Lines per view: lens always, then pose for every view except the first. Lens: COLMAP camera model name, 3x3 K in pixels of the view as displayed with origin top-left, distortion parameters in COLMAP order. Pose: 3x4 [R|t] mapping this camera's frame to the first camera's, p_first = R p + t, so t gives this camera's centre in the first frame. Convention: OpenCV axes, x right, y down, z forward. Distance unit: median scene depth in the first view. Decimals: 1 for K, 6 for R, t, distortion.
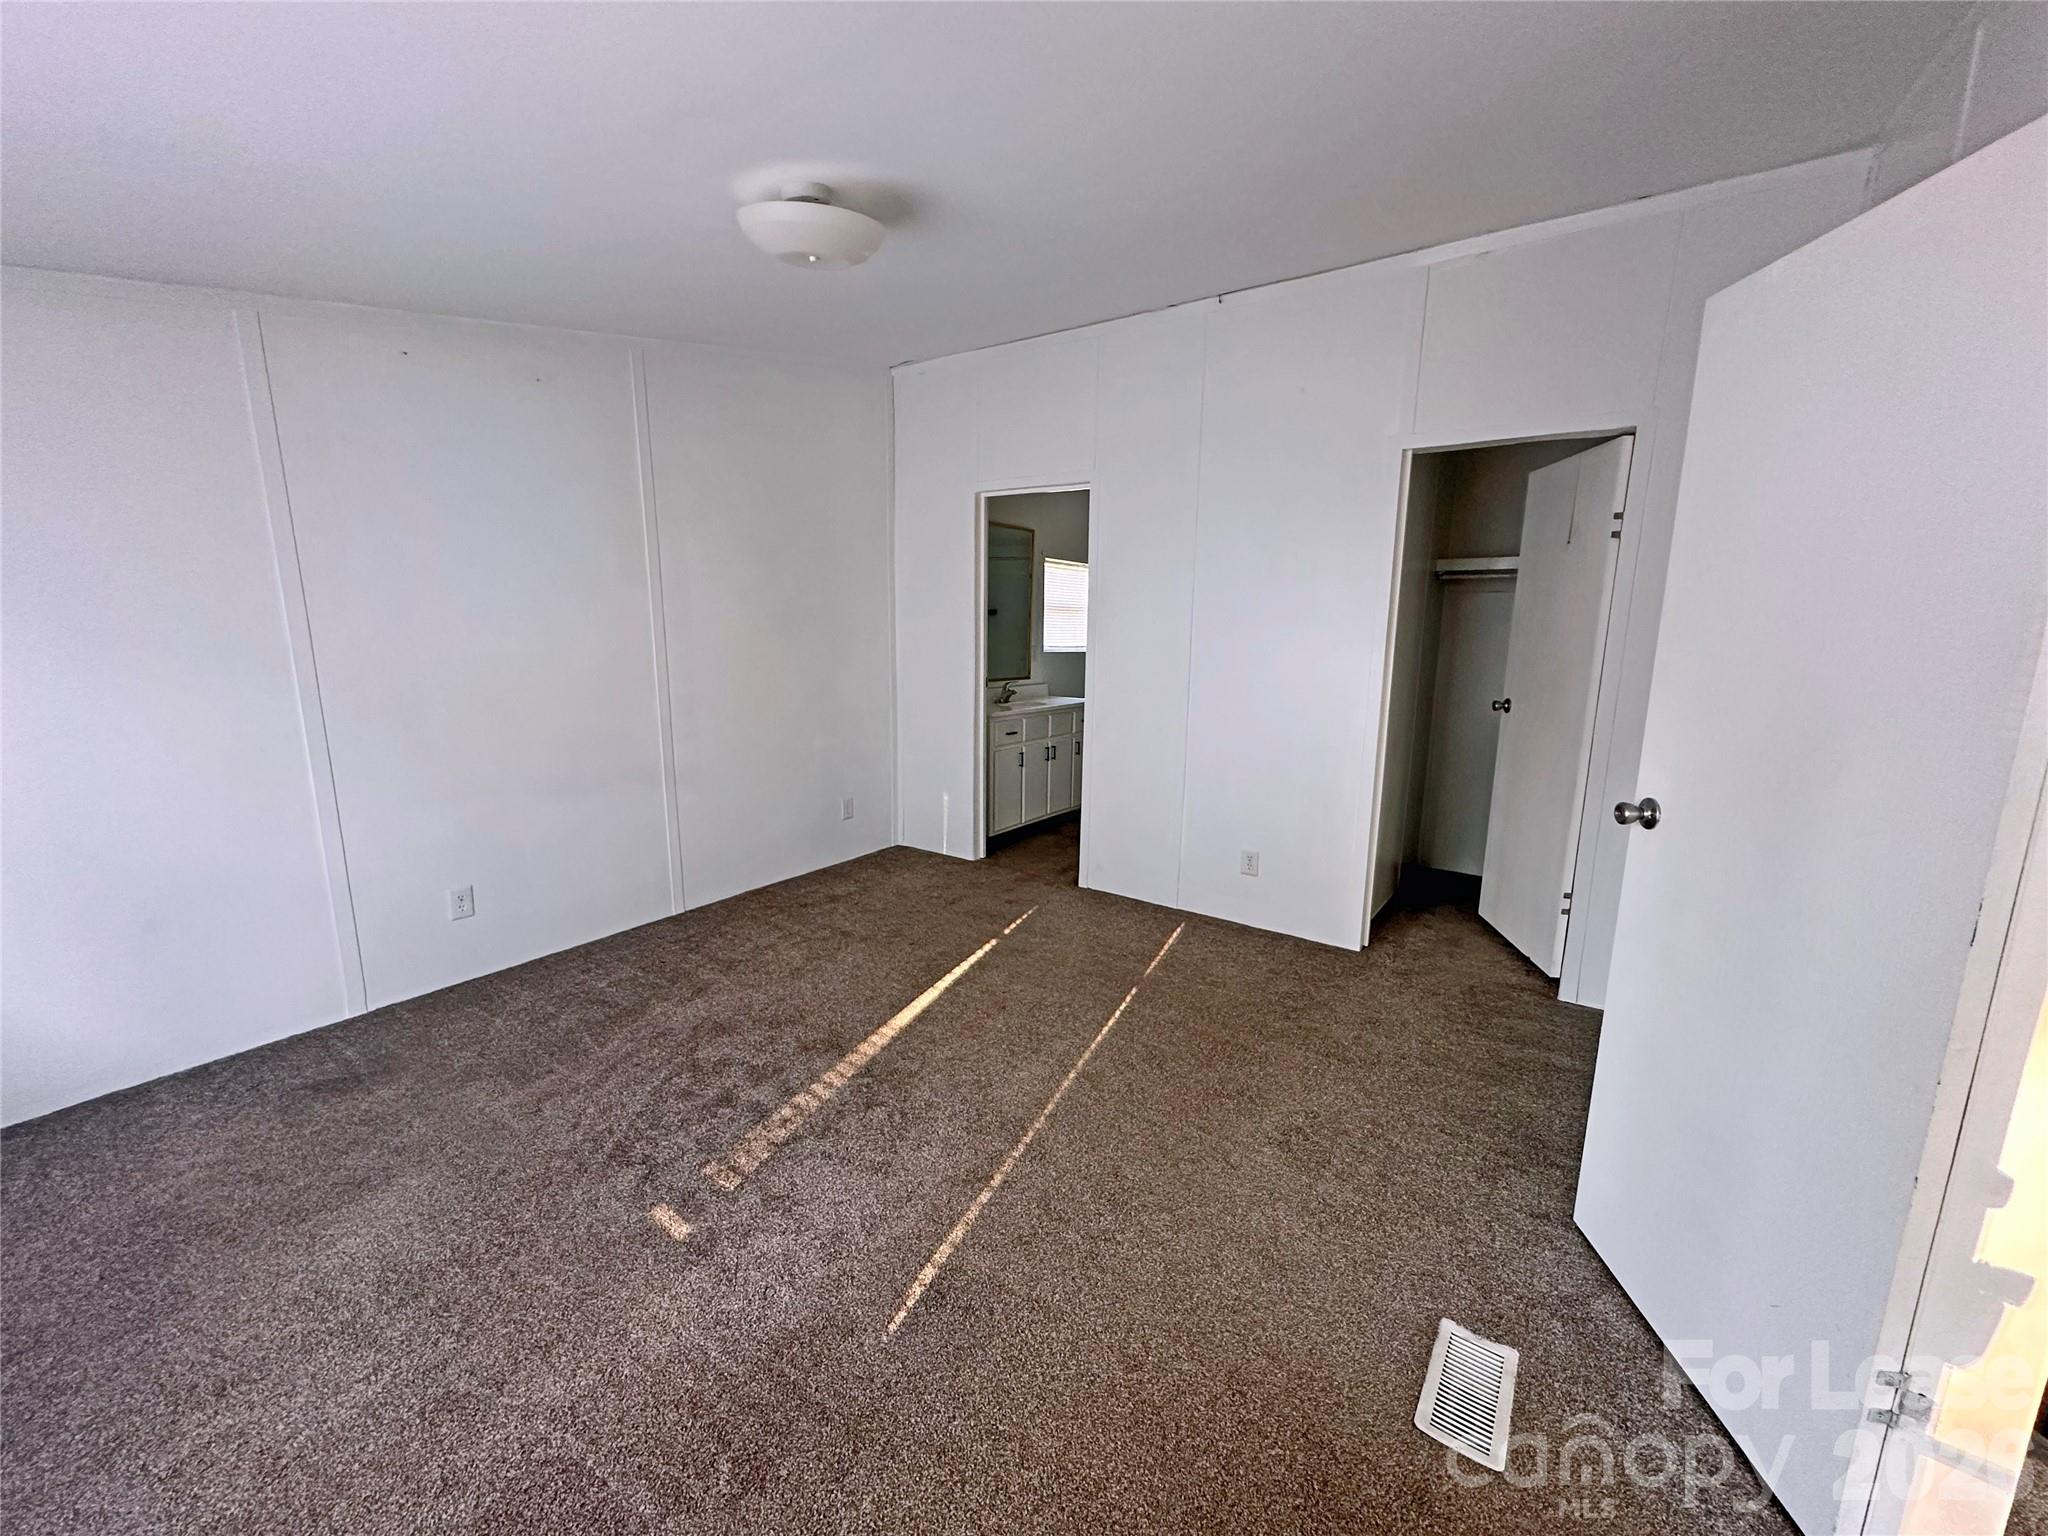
lens RADIAL K [[814.0, 0, 1024.0], [0, 814.0, 768.0], [0, 0, 1]] dist [-0.001819, 0.000330]
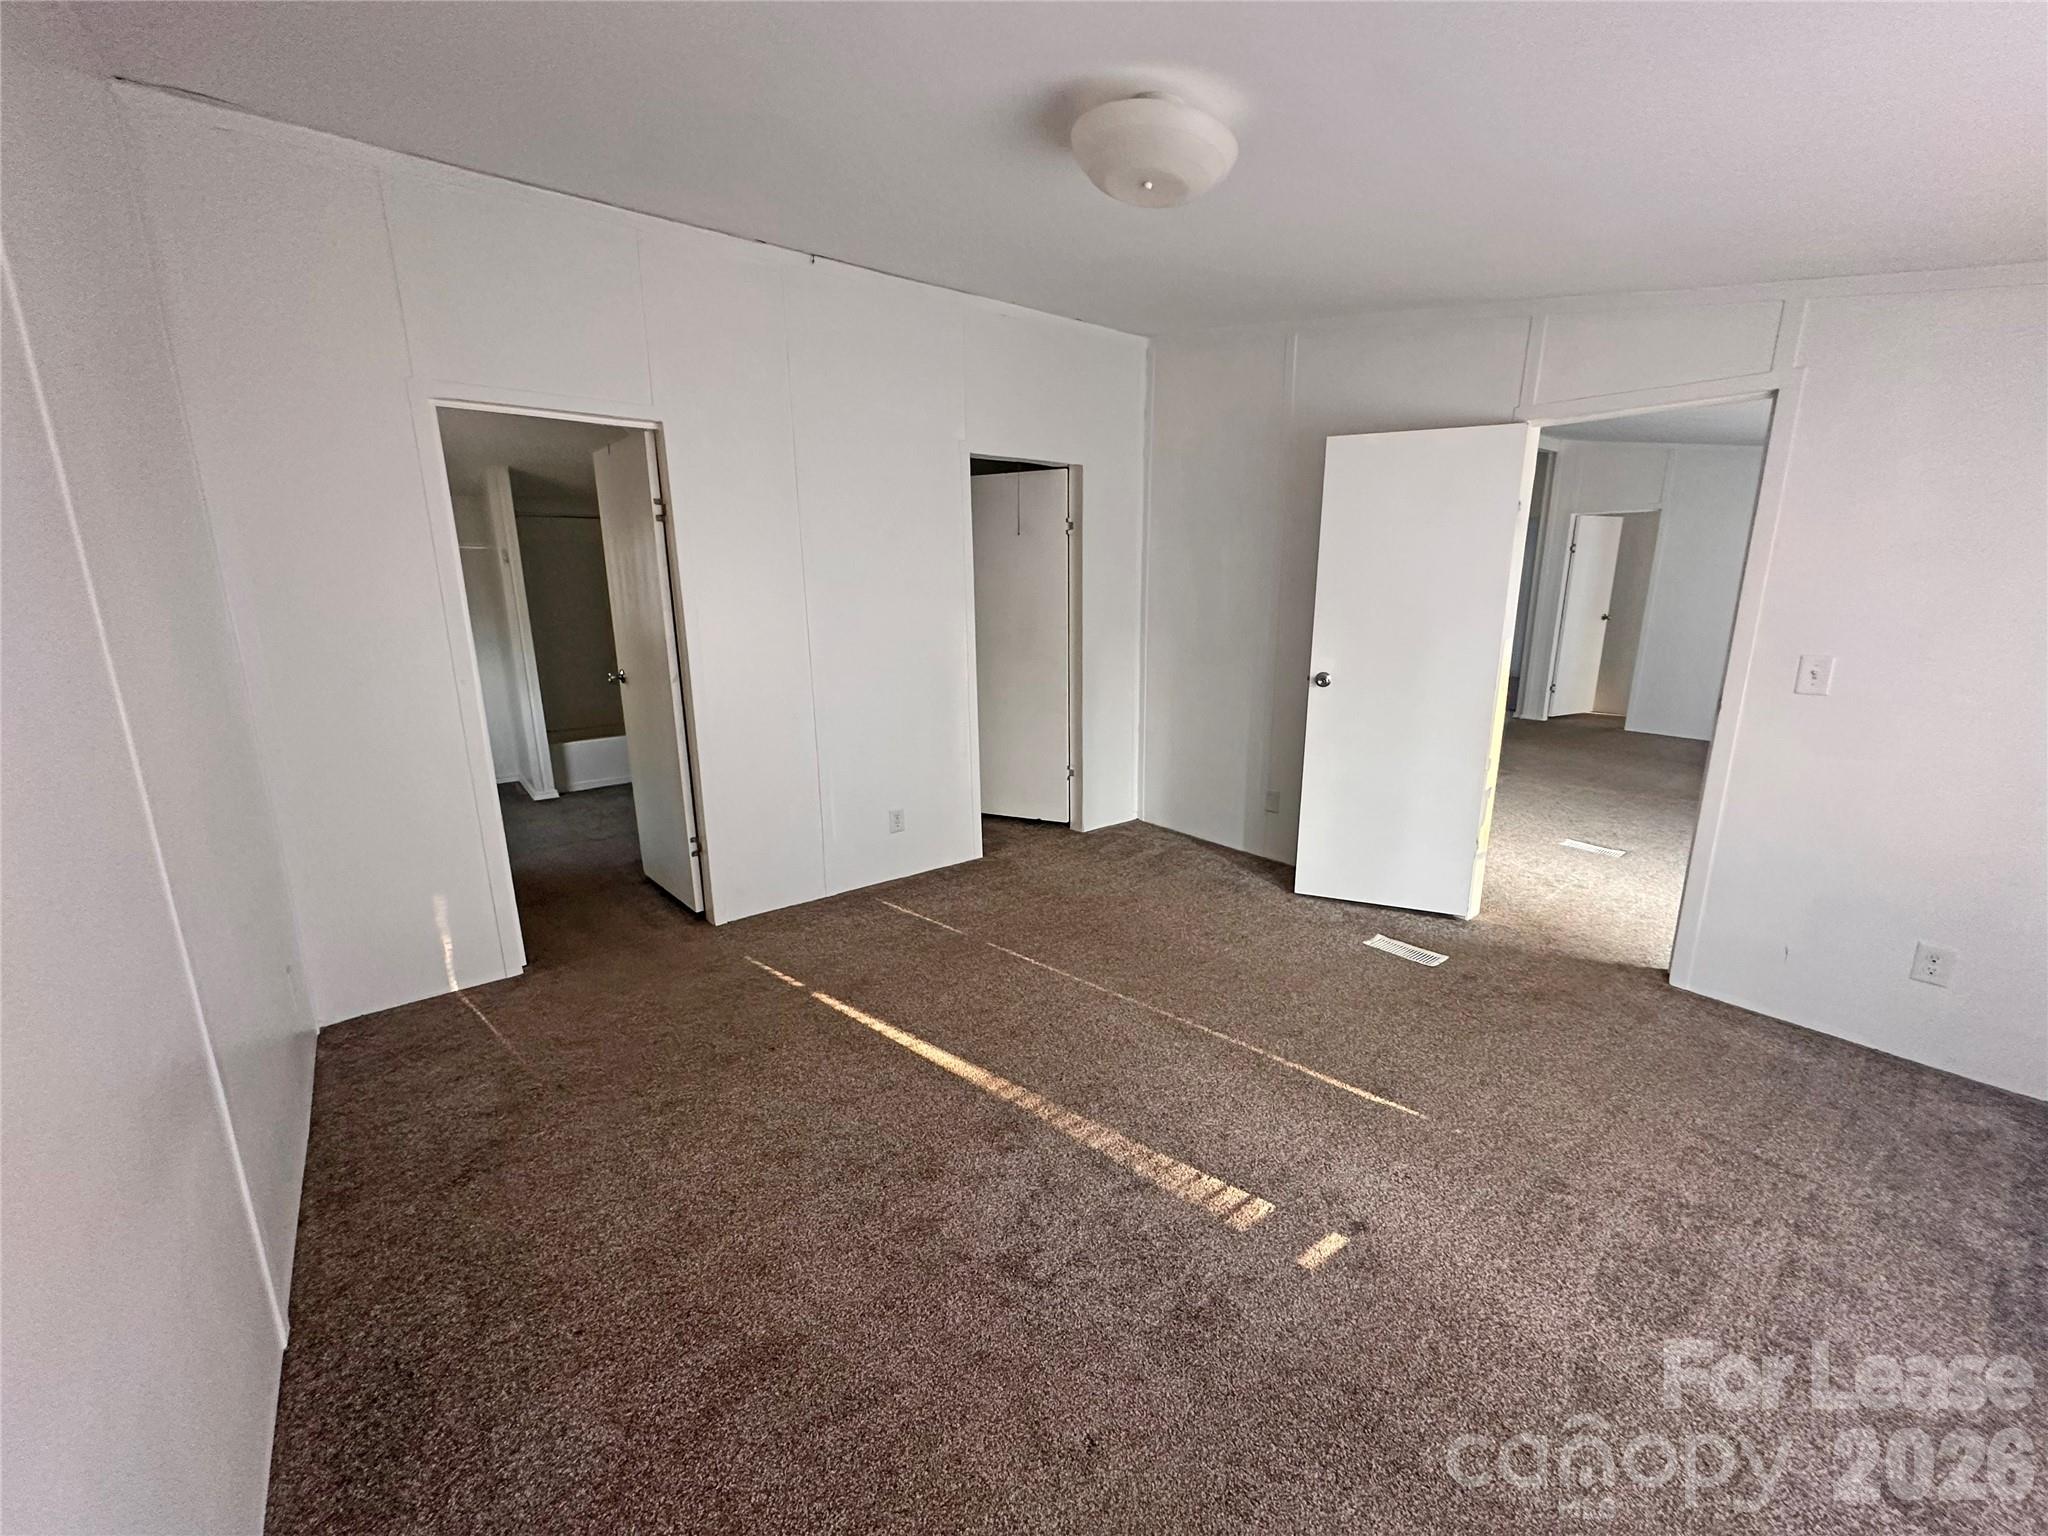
lens RADIAL K [[814.0, 0, 1024.0], [0, 814.0, 768.0], [0, 0, 1]] dist [-0.001819, 0.000330]
pose [[0.276938, -0.226045, 0.933921, -0.793131], [0.188409, 0.965843, 0.177902, -0.131718], [-0.942235, 0.126692, 0.310068, 0.595319]]
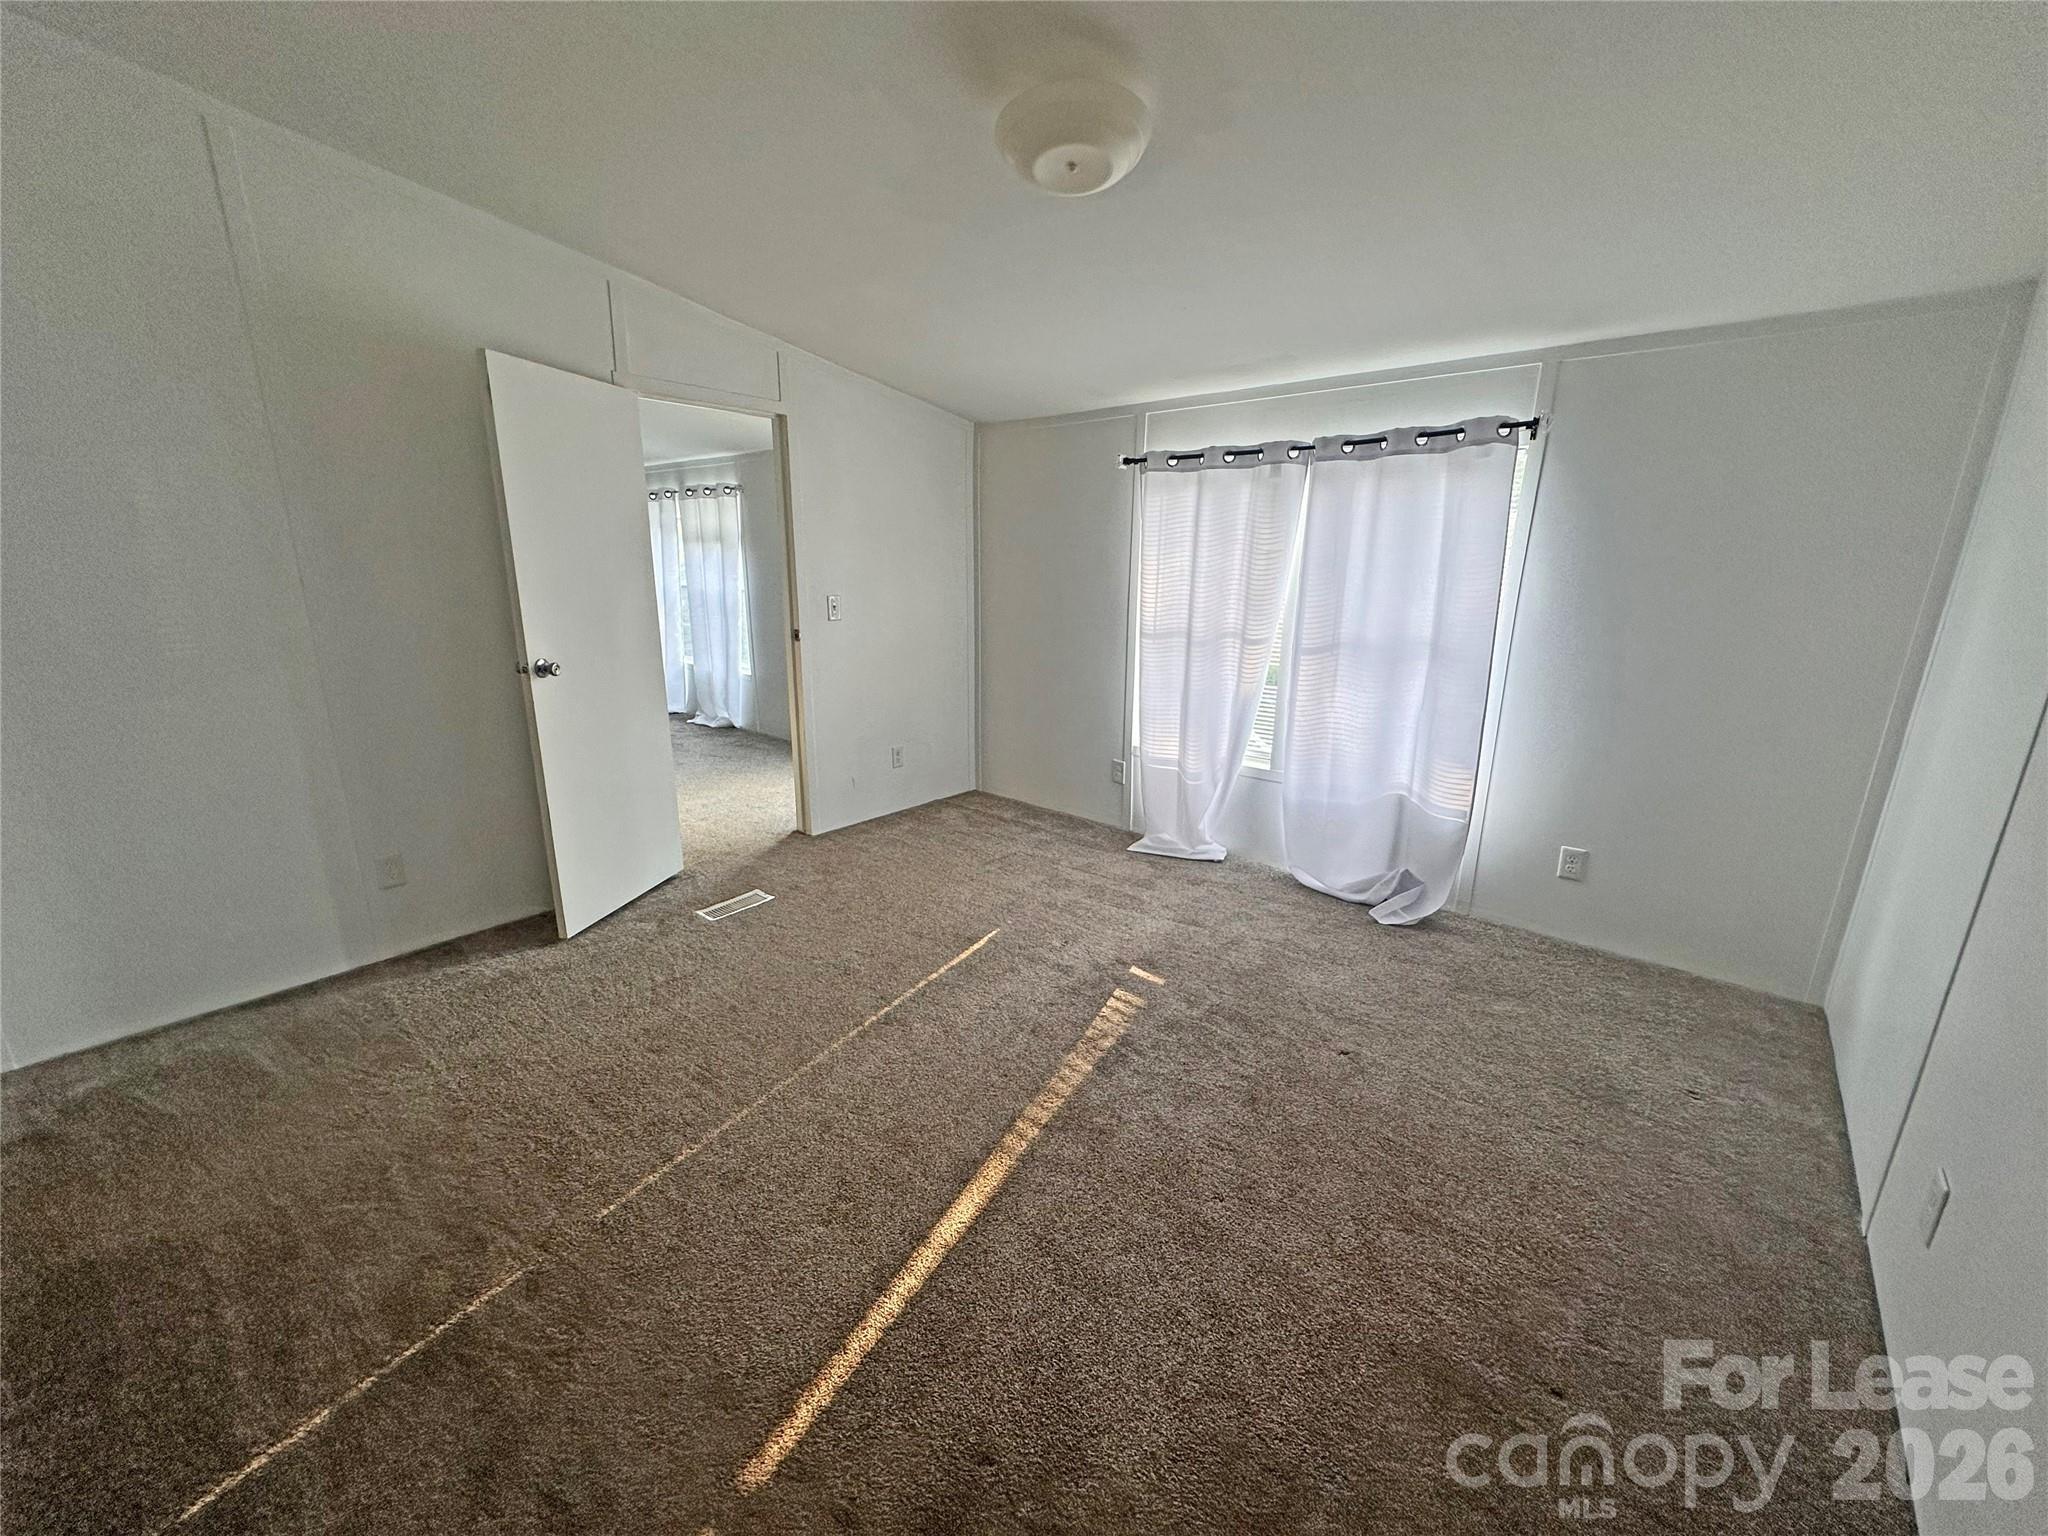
lens RADIAL K [[814.0, 0, 1024.0], [0, 814.0, 768.0], [0, 0, 1]] dist [-0.001819, 0.000330]
pose [[-0.995983, -0.038545, 0.080821, -0.196500], [0.000658, 0.899431, 0.437062, -0.267191], [-0.089540, 0.435360, -0.895793, 1.351079]]
